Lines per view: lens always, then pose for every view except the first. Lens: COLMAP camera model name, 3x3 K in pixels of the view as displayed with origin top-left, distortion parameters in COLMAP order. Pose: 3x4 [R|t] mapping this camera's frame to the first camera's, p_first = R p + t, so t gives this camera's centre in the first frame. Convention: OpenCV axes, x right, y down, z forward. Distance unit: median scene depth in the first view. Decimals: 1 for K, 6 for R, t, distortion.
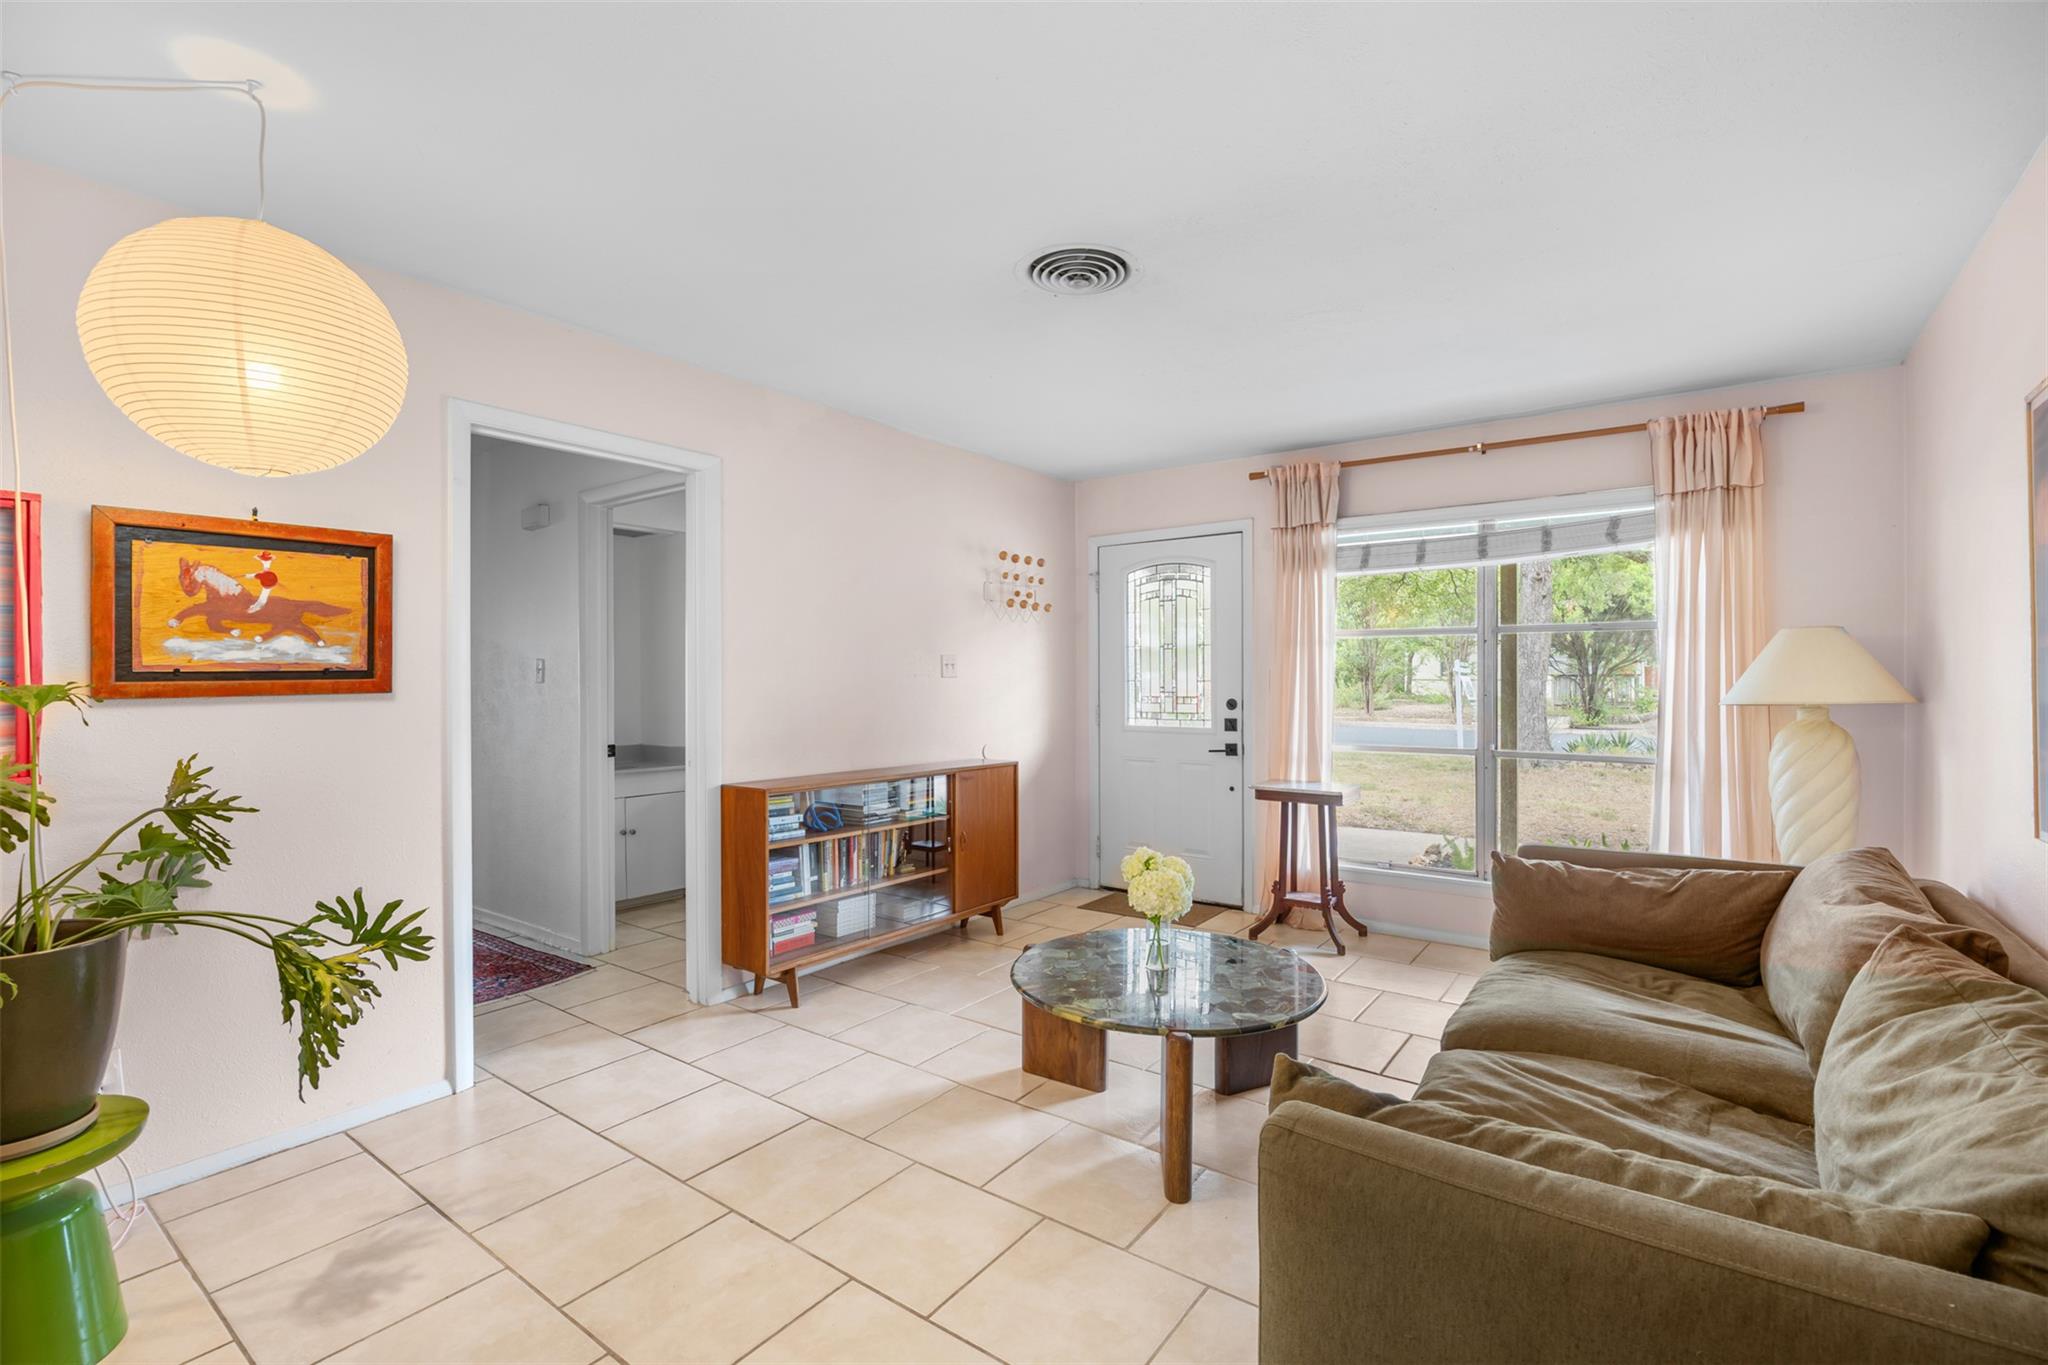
lens RADIAL K [[930.0, 0, 1024.7], [0, 930.0, 676.4], [0, 0, 1]] dist [-0.015488, 0.001470]
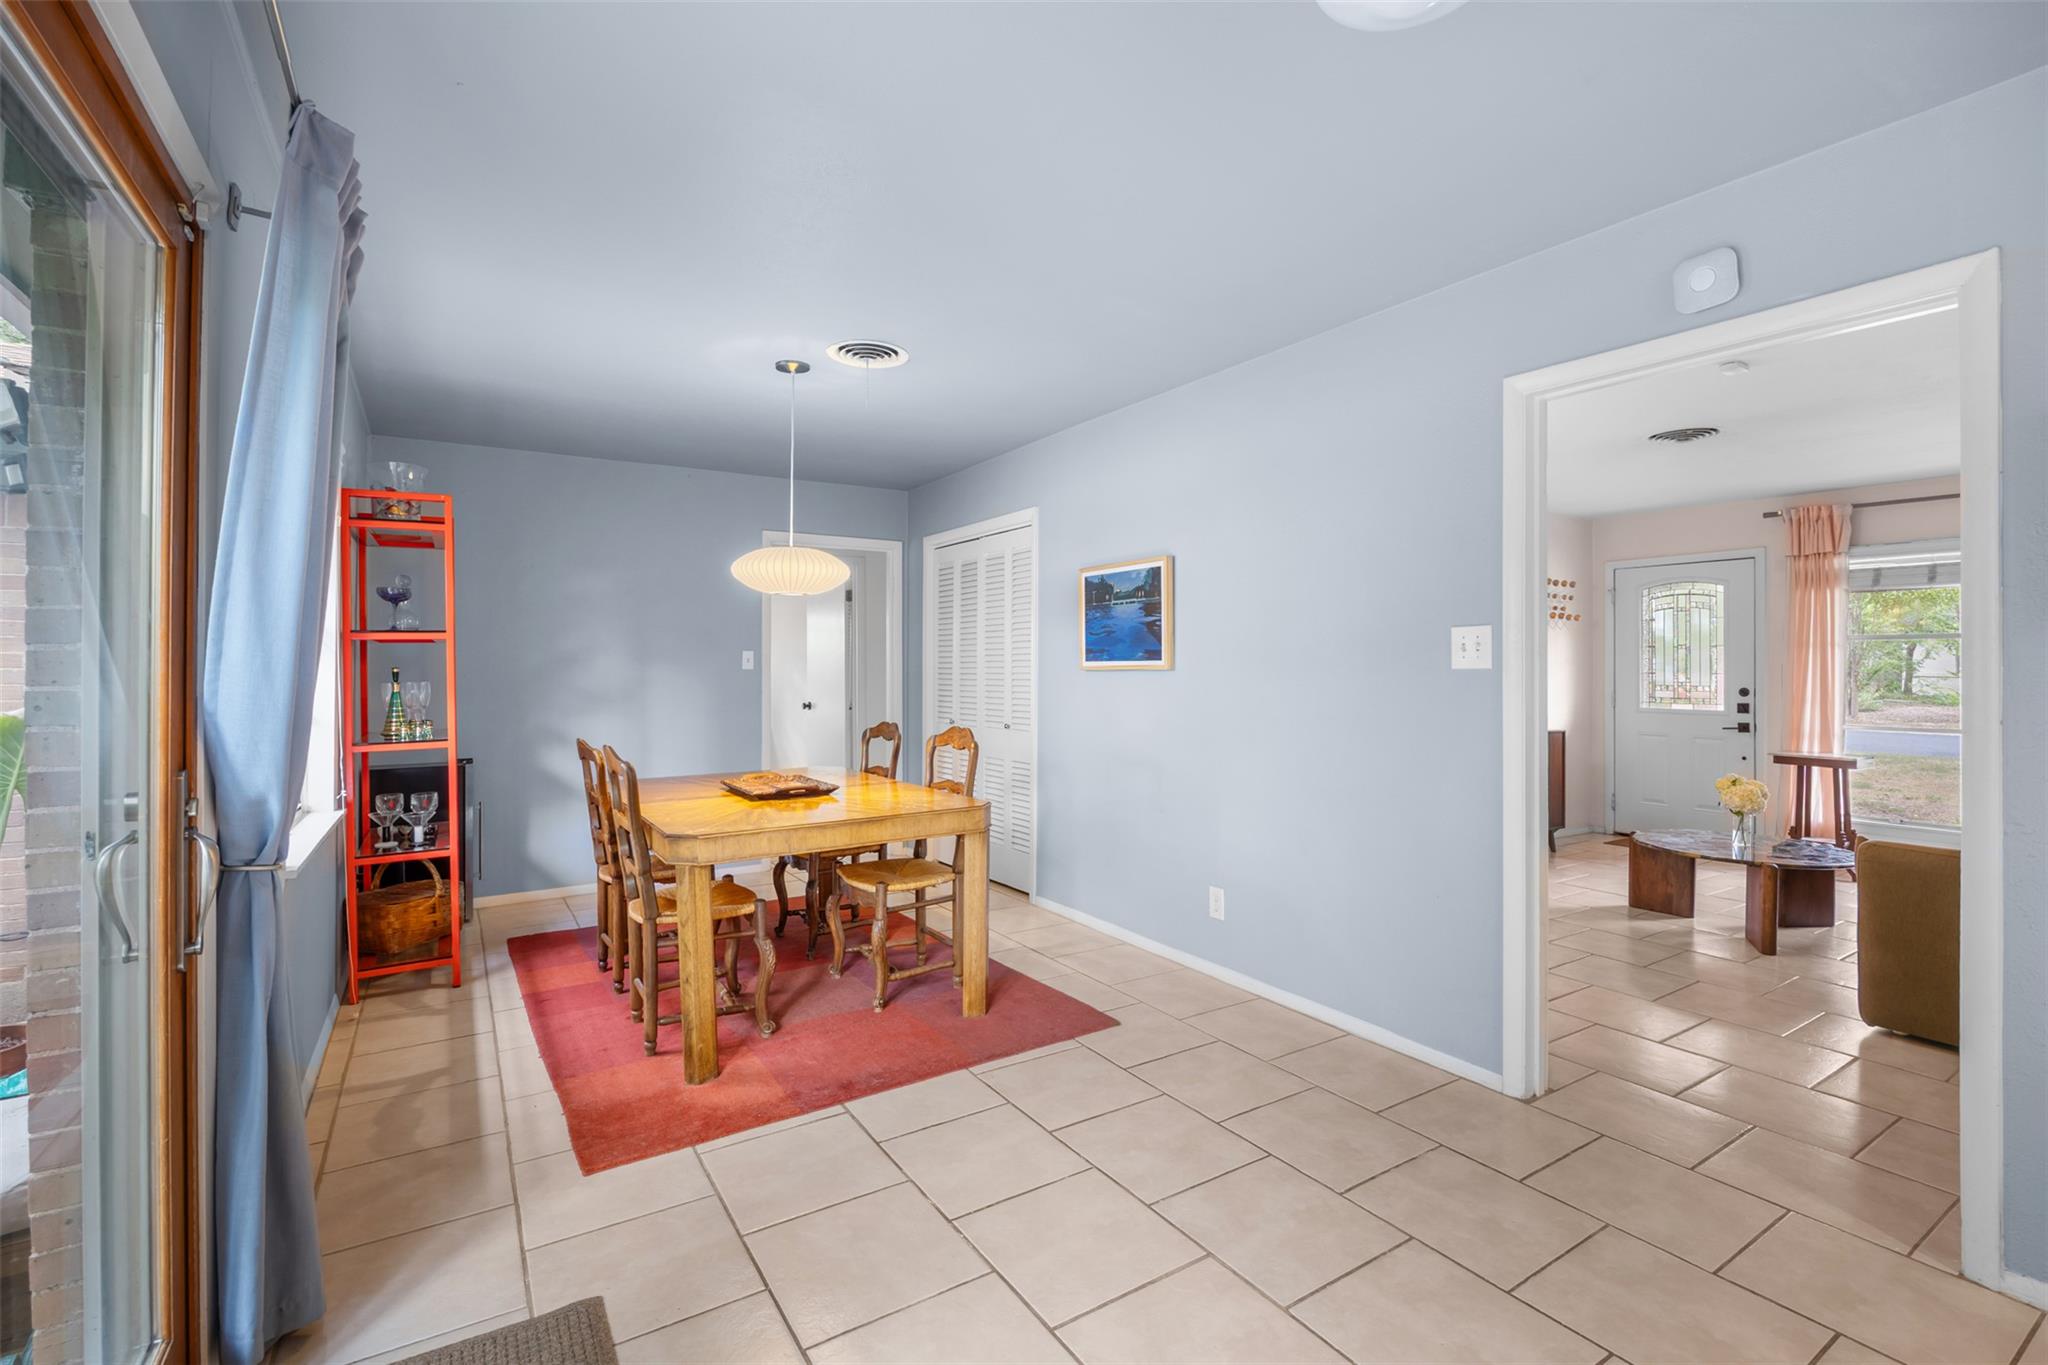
lens RADIAL K [[930.0, 0, 1028.1], [0, 930.0, 661.9], [0, 0, 1]] dist [-0.015488, 0.001470]
pose [[0.932028, 0.003480, -0.362370, -0.257725], [-0.006240, 0.999960, -0.006444, 0.003160], [0.362333, 0.008267, 0.932012, -0.589787]]
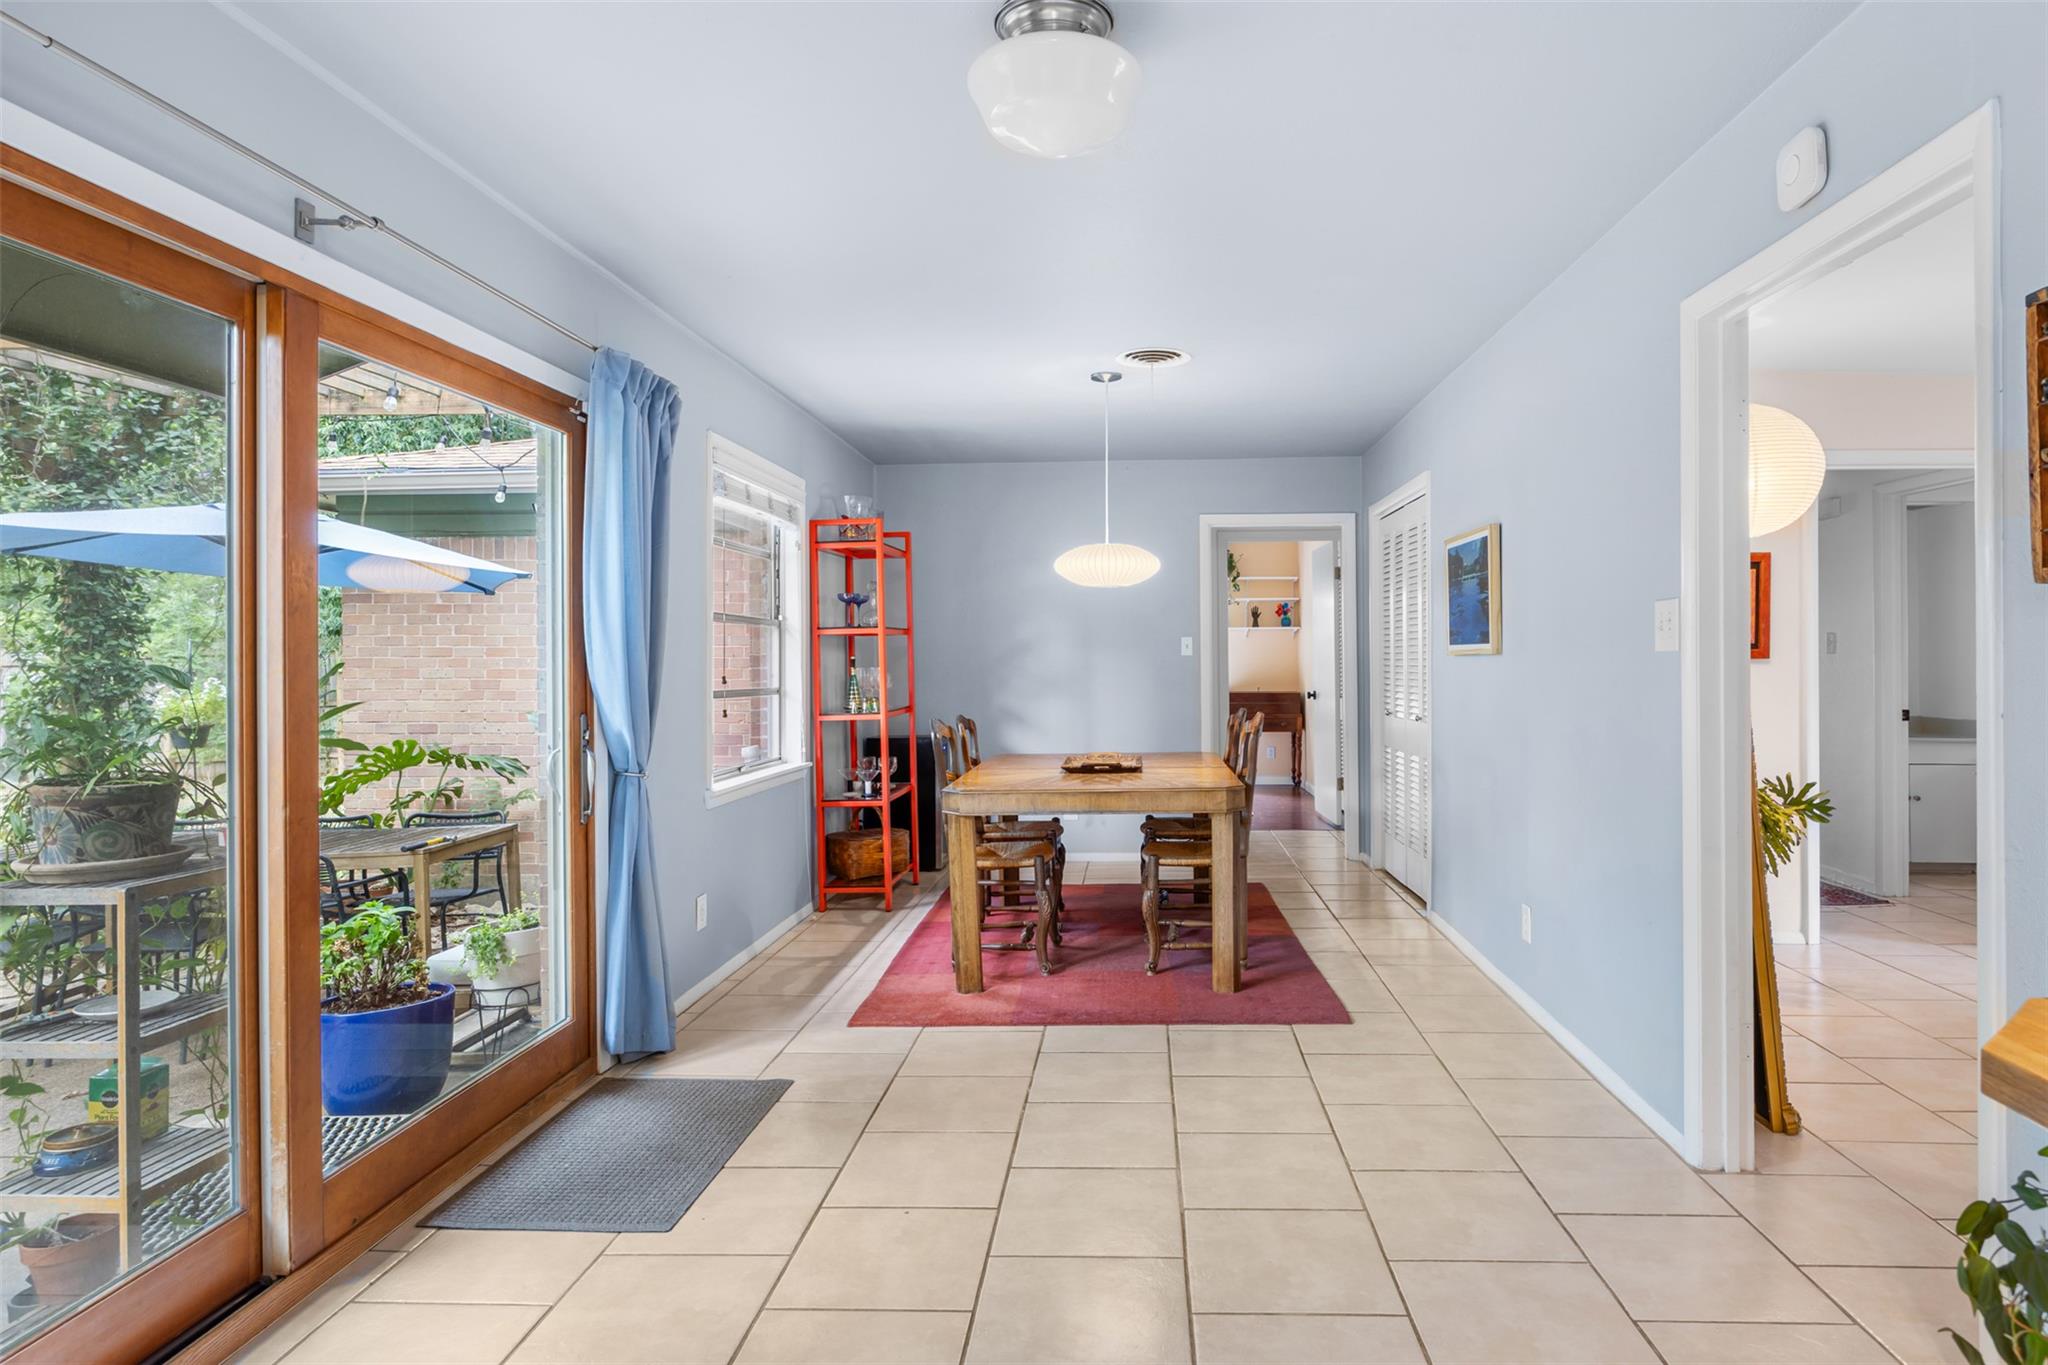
lens RADIAL K [[1139.3, 0, 1061.8], [0, 1139.3, 646.4], [0, 0, 1]] dist [-0.016984, -0.000005]
pose [[0.544362, -0.004624, -0.838838, 0.126367], [0.001472, 0.999989, -0.004557, 0.001851], [0.838849, 0.001246, 0.544362, -0.535118]]
